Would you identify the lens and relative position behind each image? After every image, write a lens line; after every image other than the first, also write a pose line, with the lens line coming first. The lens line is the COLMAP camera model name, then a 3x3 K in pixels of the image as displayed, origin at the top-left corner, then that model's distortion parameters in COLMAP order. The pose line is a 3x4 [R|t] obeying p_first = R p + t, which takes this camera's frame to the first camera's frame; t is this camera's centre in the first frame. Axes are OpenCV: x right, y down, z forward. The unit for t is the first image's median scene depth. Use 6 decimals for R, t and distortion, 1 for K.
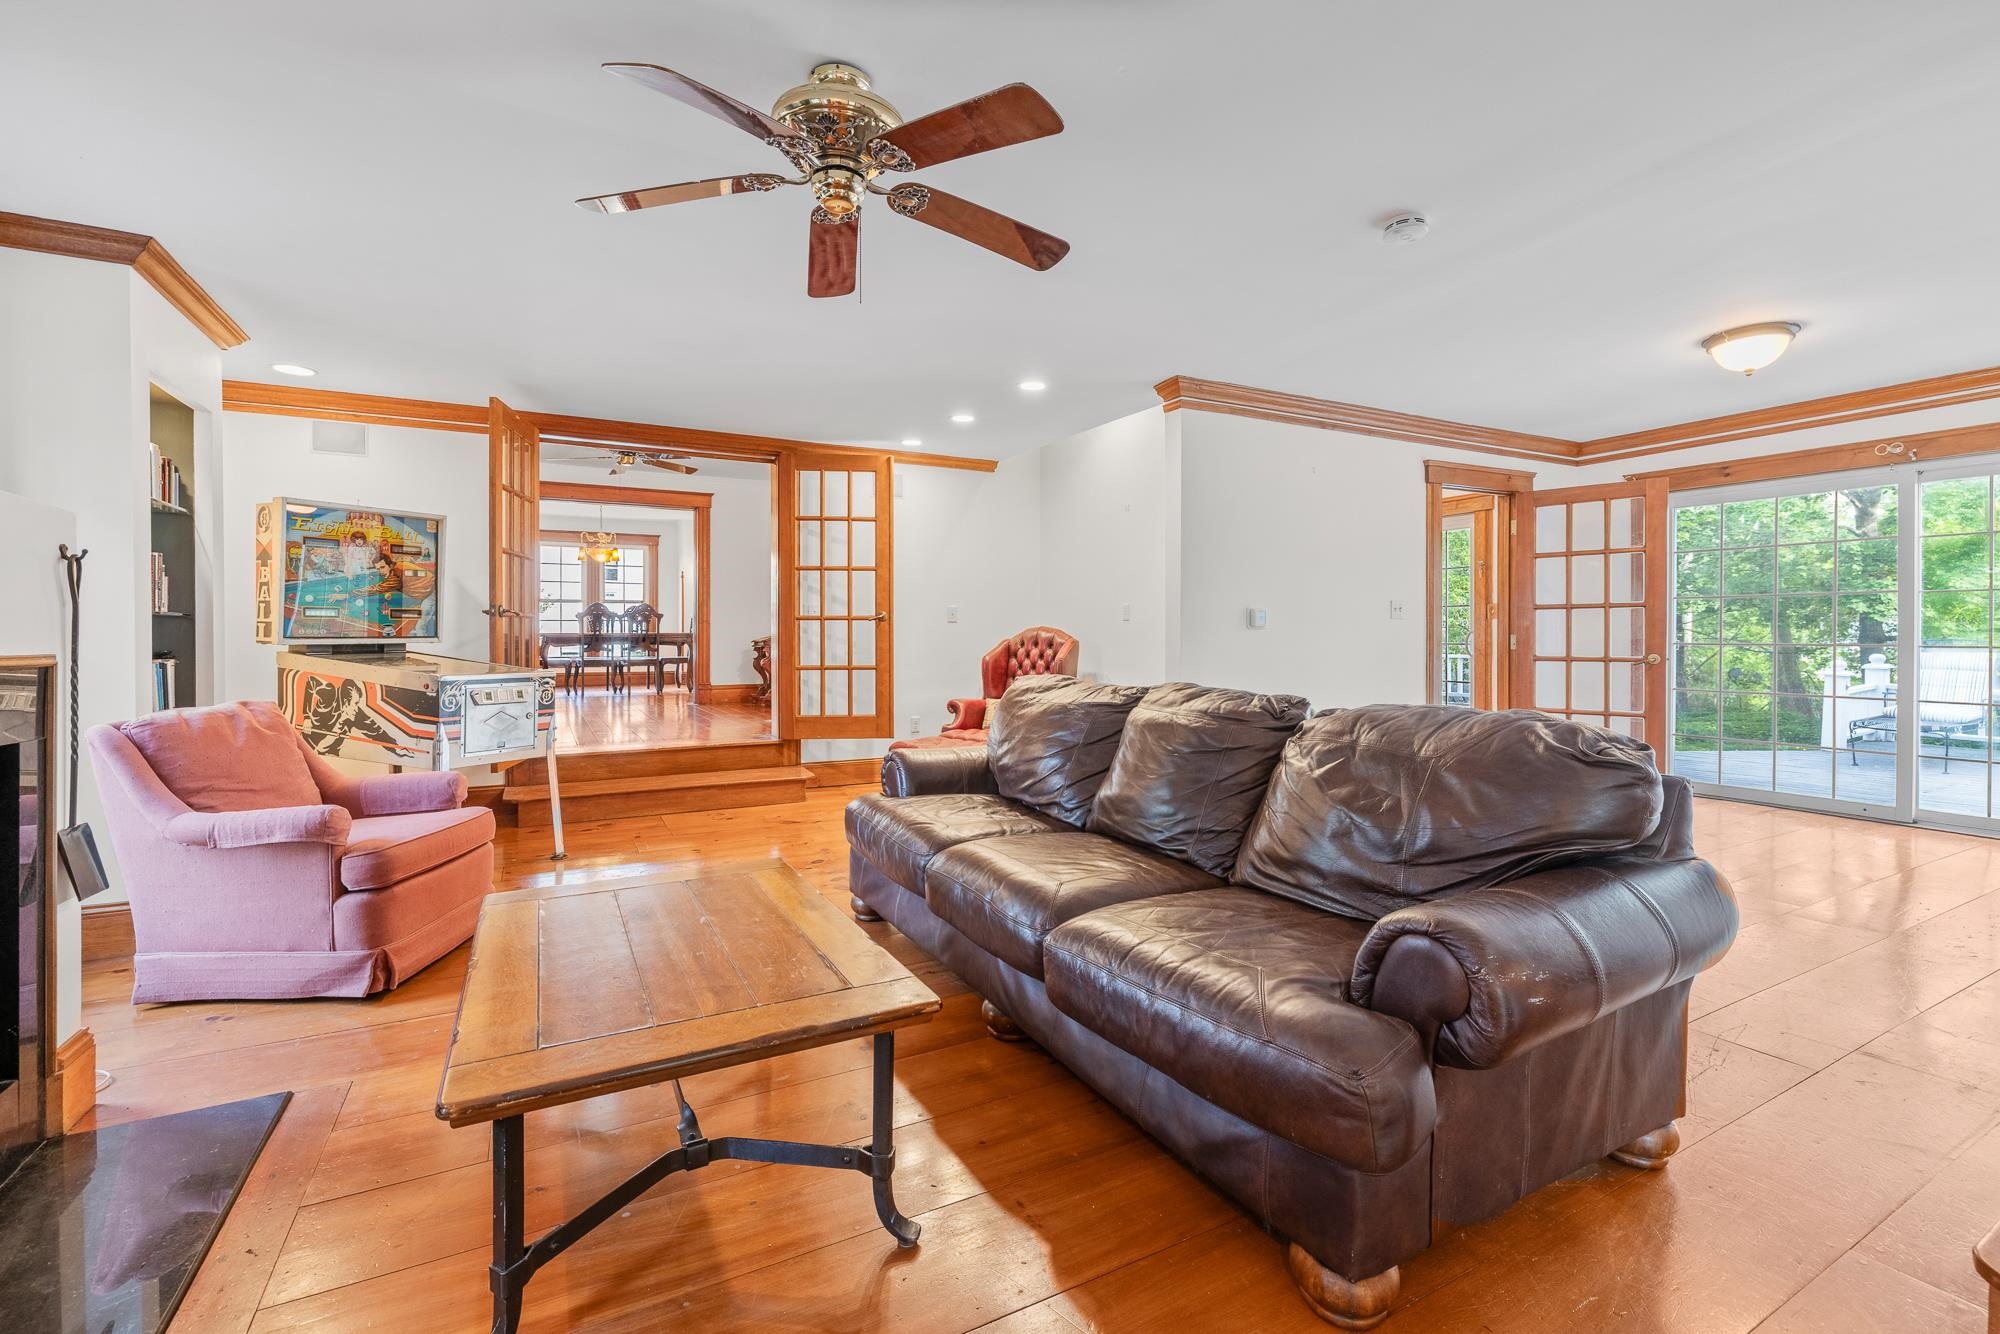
lens RADIAL K [[863.3, 0, 994.0], [0, 863.3, 634.6], [0, 0, 1]] dist [0.000166, -0.000160]
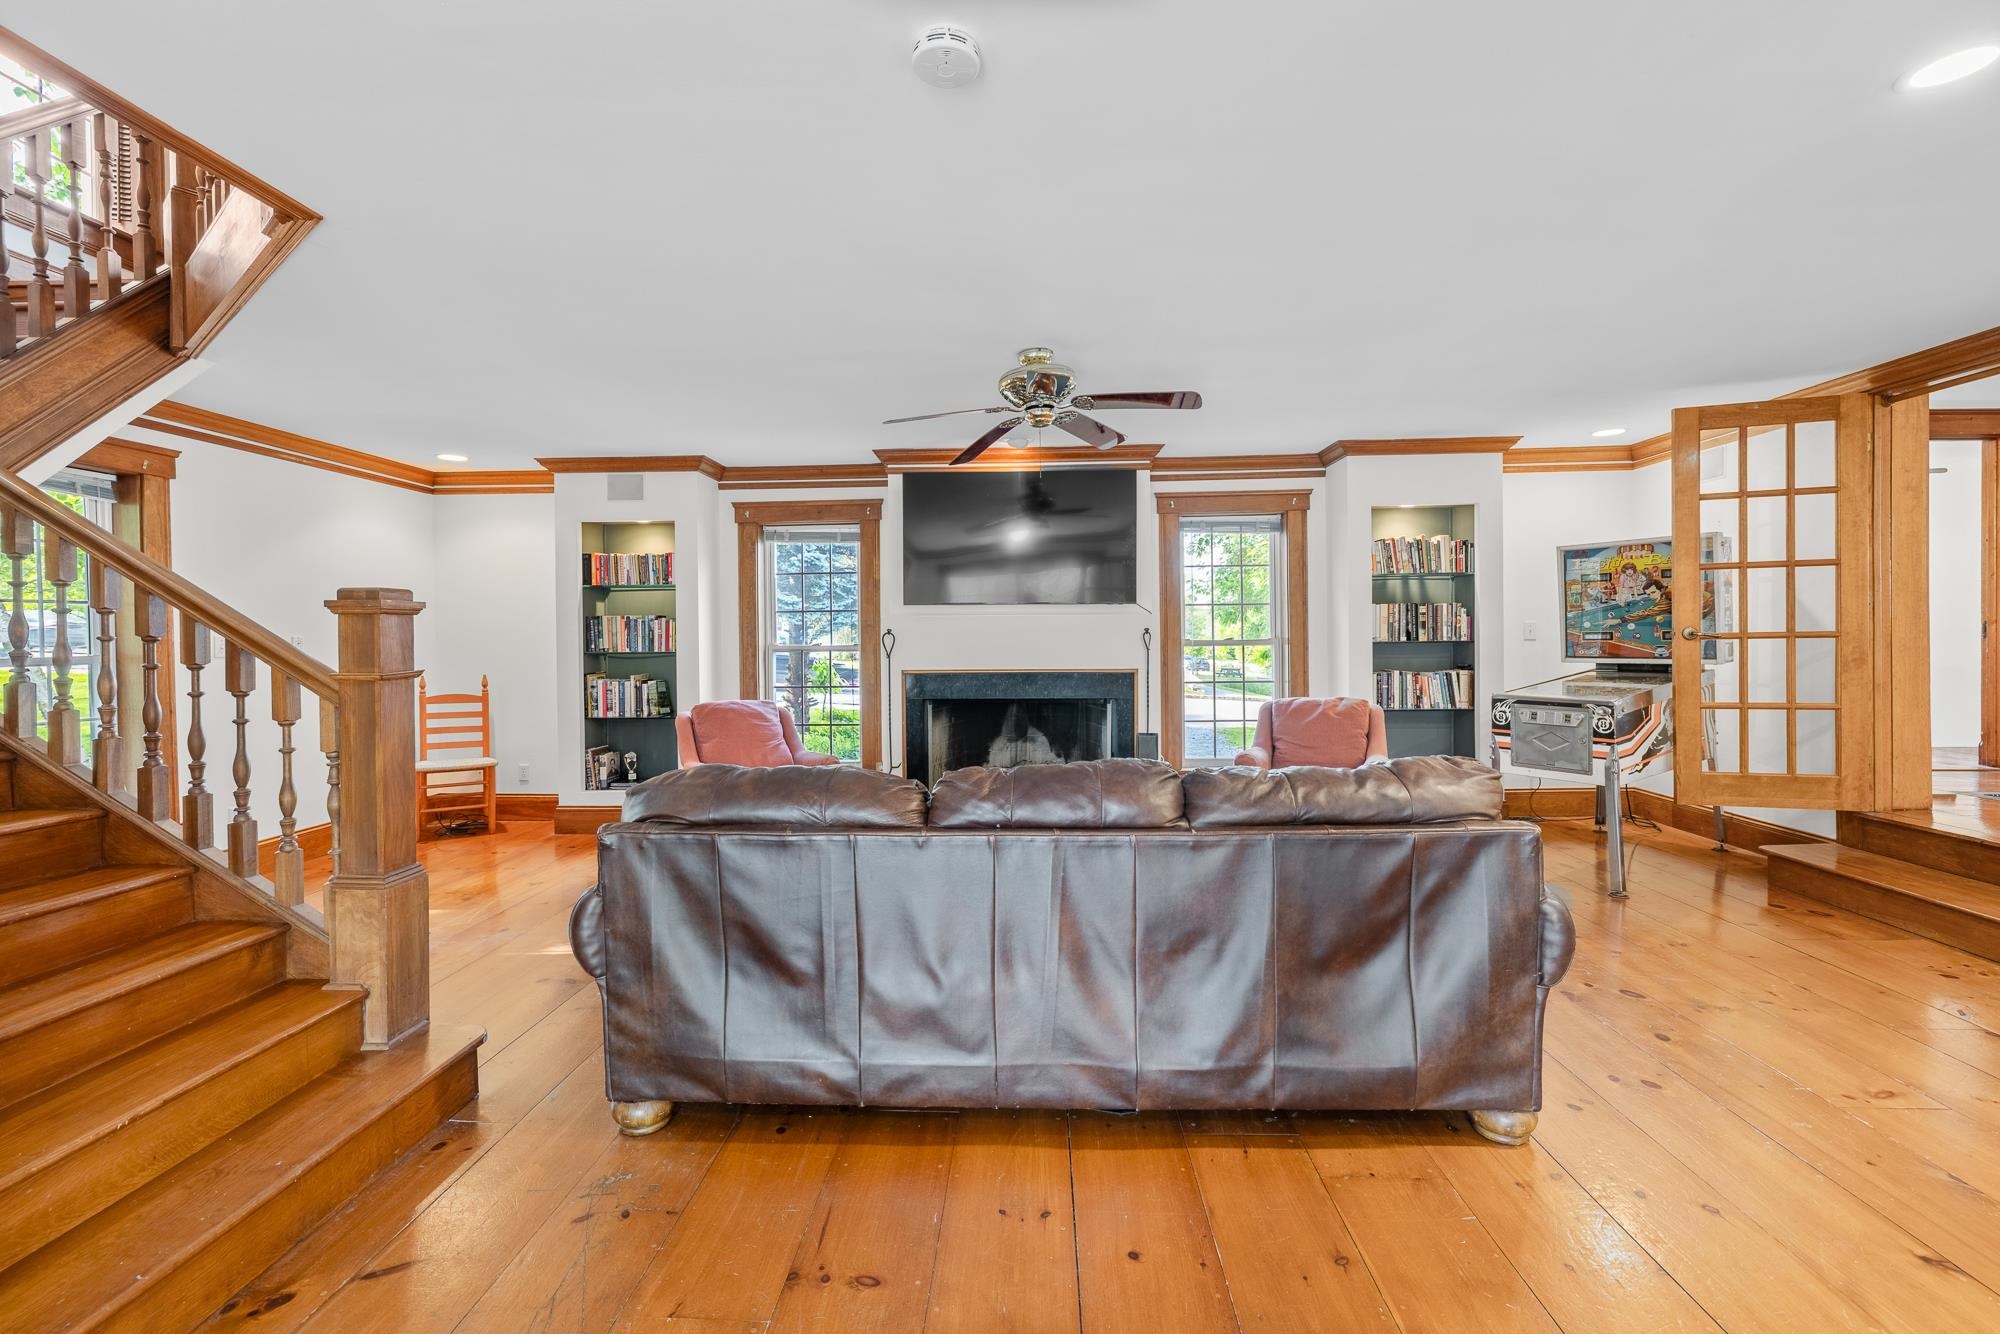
lens RADIAL K [[863.3, 0, 994.0], [0, 863.3, 634.6], [0, 0, 1]] dist [0.000166, -0.000160]
pose [[-0.505454, 0.007480, -0.862821, 0.630188], [0.011154, 0.999936, 0.002135, -0.037048], [0.862782, -0.008545, -0.505505, 0.831862]]
